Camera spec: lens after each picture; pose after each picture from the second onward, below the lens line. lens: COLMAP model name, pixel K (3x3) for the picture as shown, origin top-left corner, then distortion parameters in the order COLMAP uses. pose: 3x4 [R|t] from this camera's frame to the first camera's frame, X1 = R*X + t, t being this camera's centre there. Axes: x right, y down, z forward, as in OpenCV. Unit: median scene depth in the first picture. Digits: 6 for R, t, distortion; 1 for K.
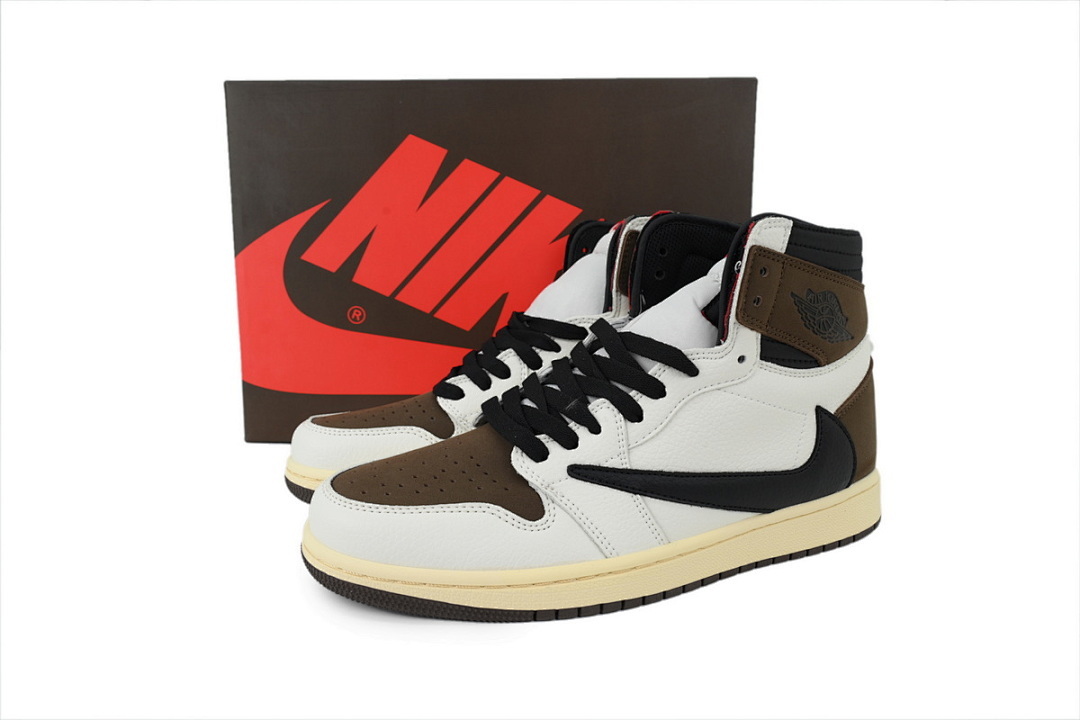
lens RADIAL K [[771.4, 0, 540.0], [0, 771.4, 360.0], [0, 0, 1]] dist [0.005113, -0.000212]
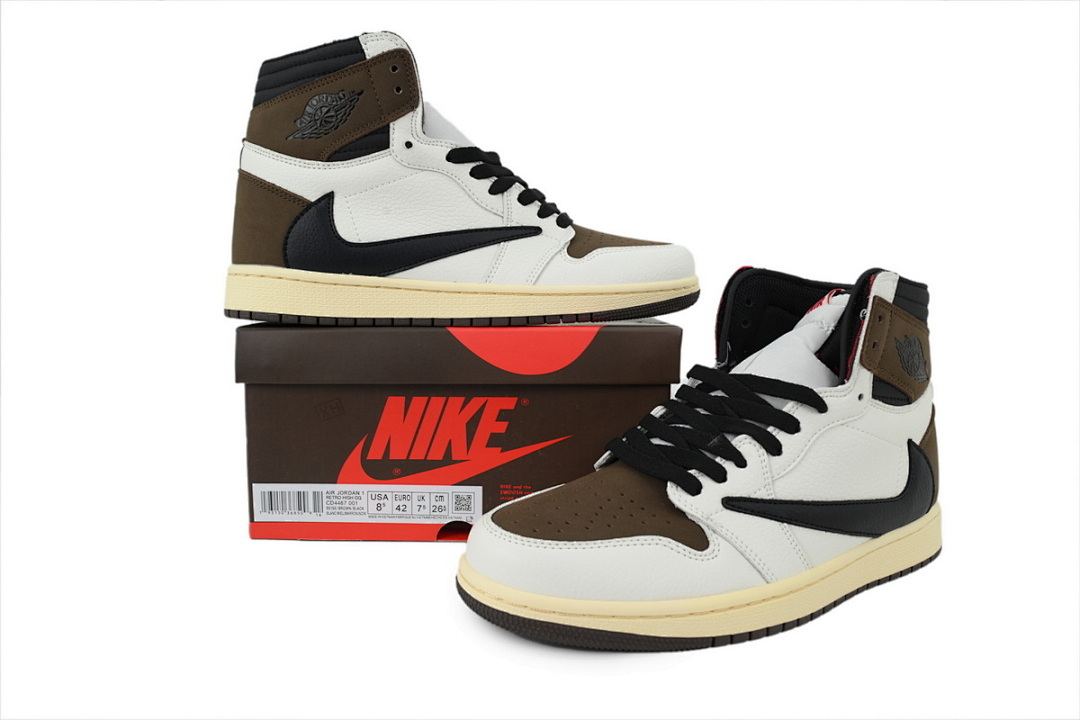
lens RADIAL K [[771.4, 0, 540.0], [0, 771.4, 360.0], [0, 0, 1]] dist [0.005113, -0.000212]
pose [[0.983859, 0.000313, 0.178944, -0.397460], [0.013762, 0.996904, -0.077412, 0.025839], [-0.178414, 0.078626, 0.980809, -0.014875]]
